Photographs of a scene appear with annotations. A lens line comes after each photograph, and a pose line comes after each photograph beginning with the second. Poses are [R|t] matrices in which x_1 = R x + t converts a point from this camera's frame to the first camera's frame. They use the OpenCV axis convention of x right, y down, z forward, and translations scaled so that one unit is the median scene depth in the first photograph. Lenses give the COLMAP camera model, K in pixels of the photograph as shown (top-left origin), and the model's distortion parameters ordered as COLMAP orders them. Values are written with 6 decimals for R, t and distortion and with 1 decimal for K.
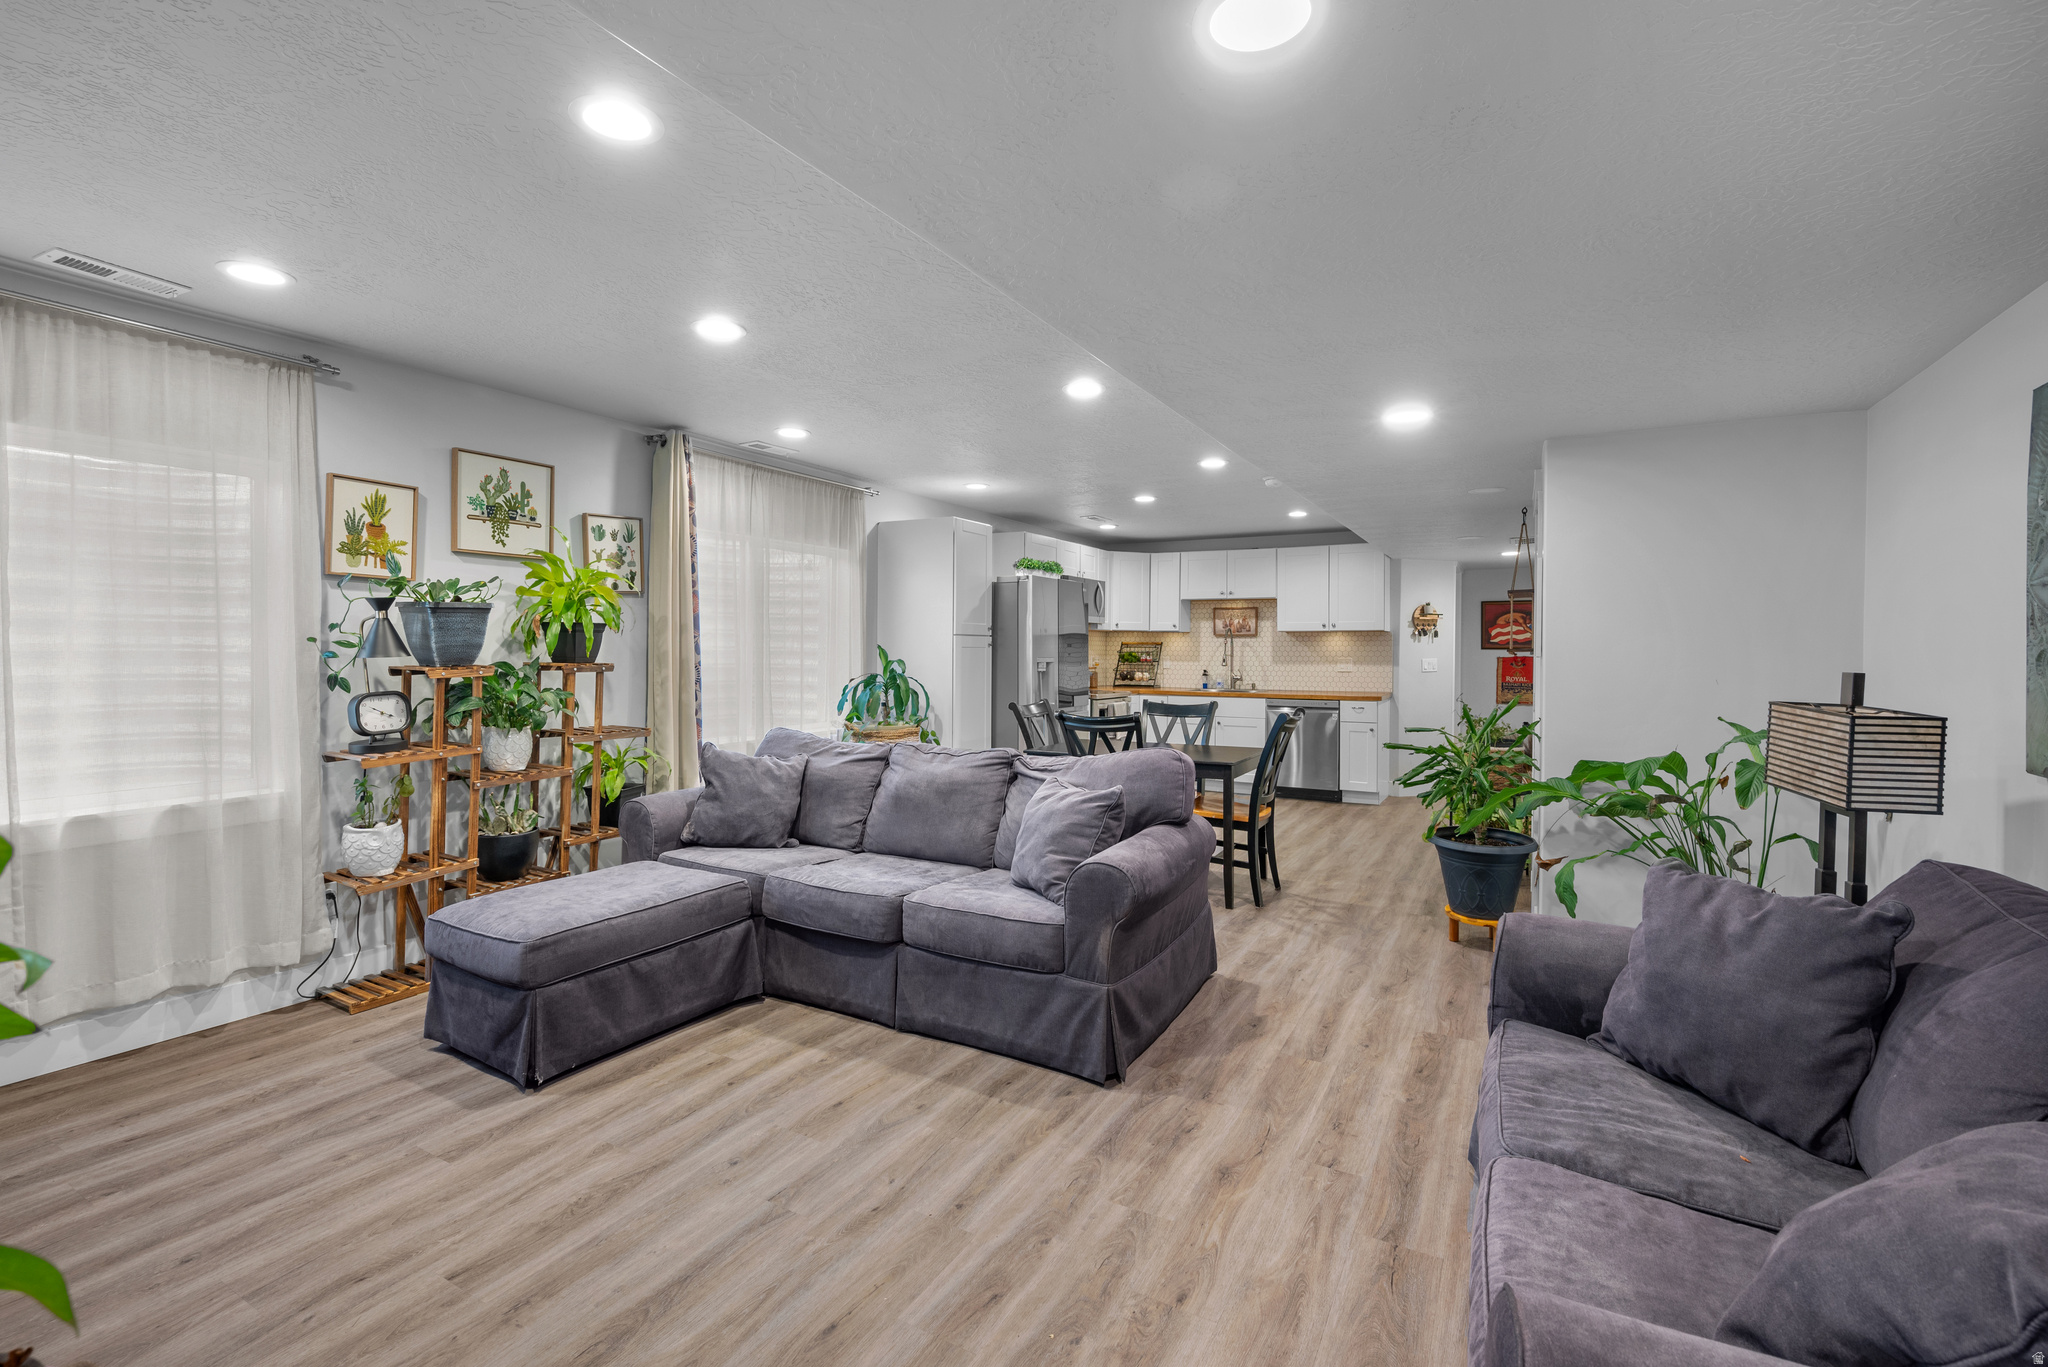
lens RADIAL K [[906.2, 0, 1019.9], [0, 906.2, 653.0], [0, 0, 1]] dist [0.000787, -0.000132]
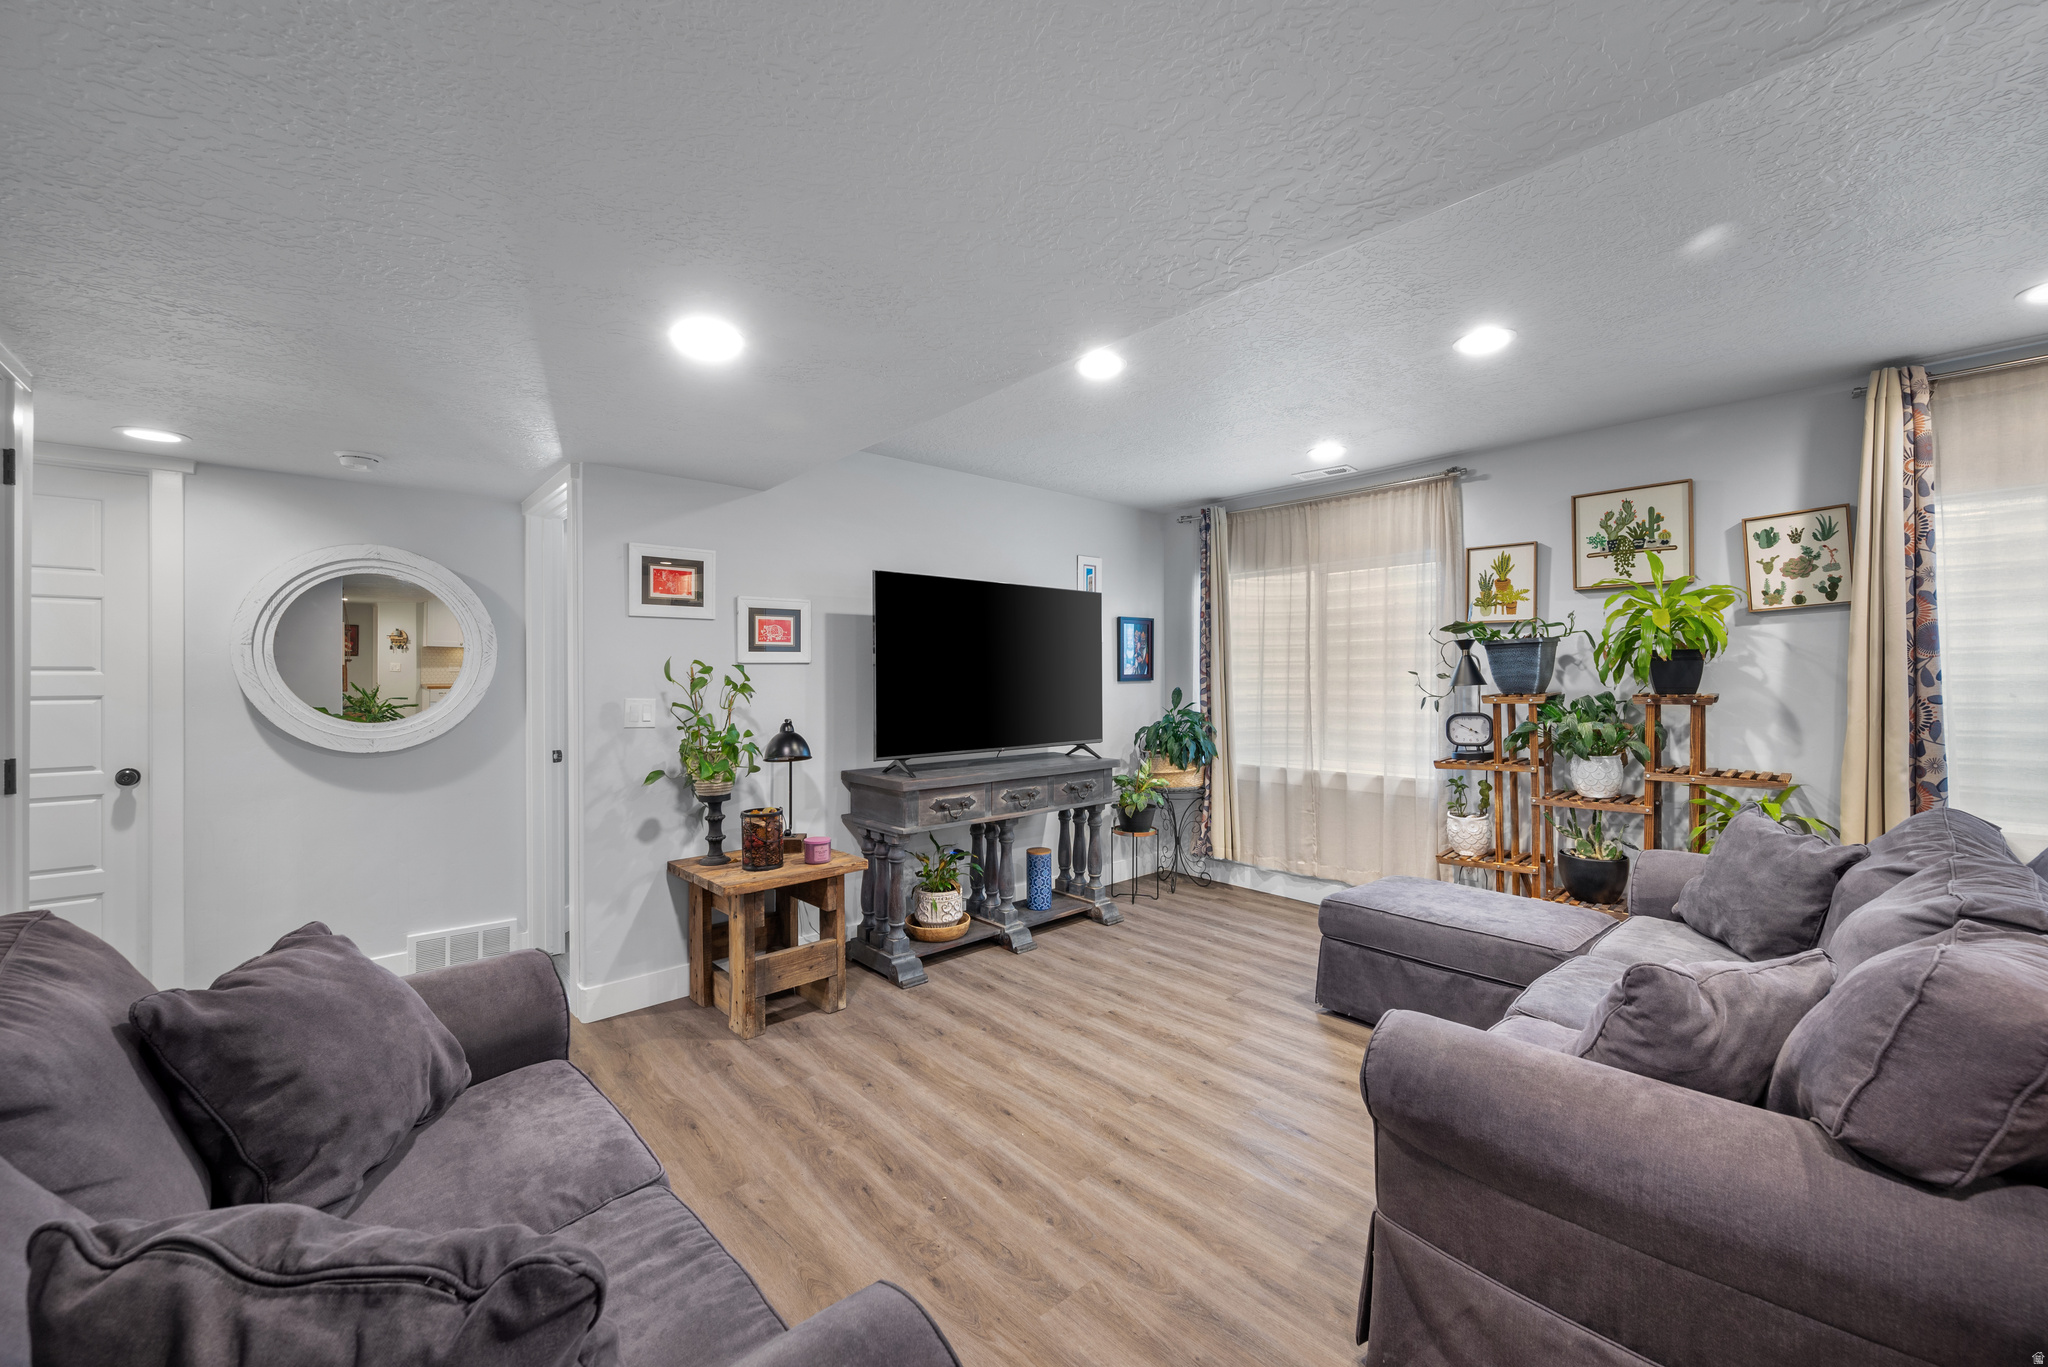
lens RADIAL K [[812.3, 0, 1029.7], [0, 812.3, 676.0], [0, 0, 1]] dist [0.001541, -0.000193]
pose [[-0.318902, -0.006103, -0.947768, 0.502117], [-0.003313, 0.999980, -0.005325, -0.001093], [0.947782, 0.001442, -0.318916, 0.668161]]
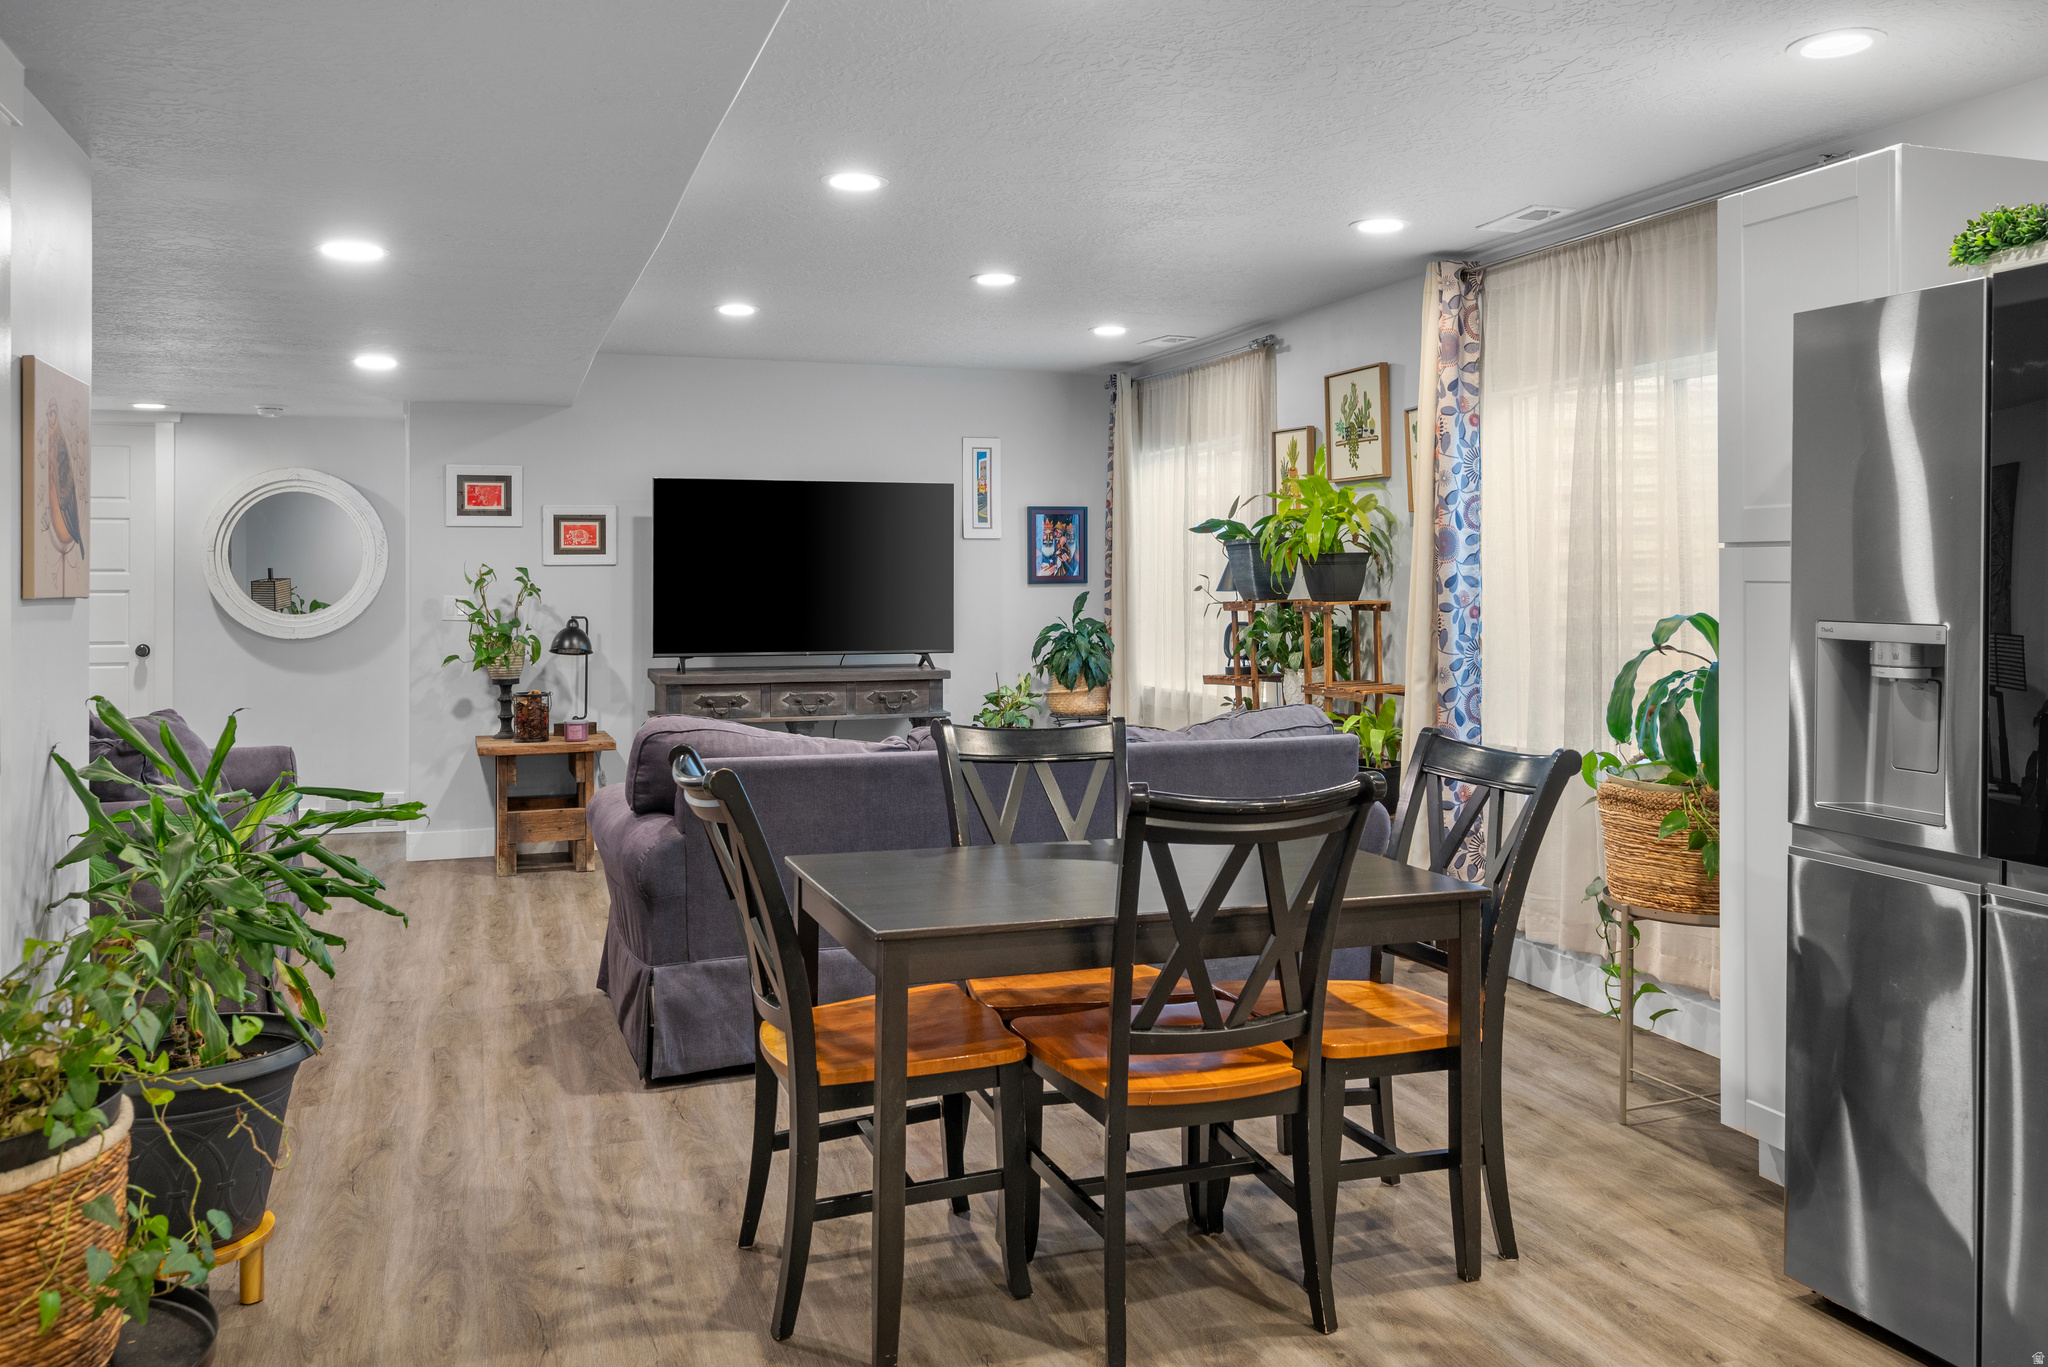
lens RADIAL K [[1589.3, 0, 1026.1], [0, 1589.3, 574.0], [0, 0, 1]] dist [0.000249, -0.000295]
pose [[-0.661898, -0.007036, -0.749561, 0.824155], [-0.008271, 0.999964, -0.002084, -0.009292], [0.749548, 0.004820, -0.661932, 1.816465]]
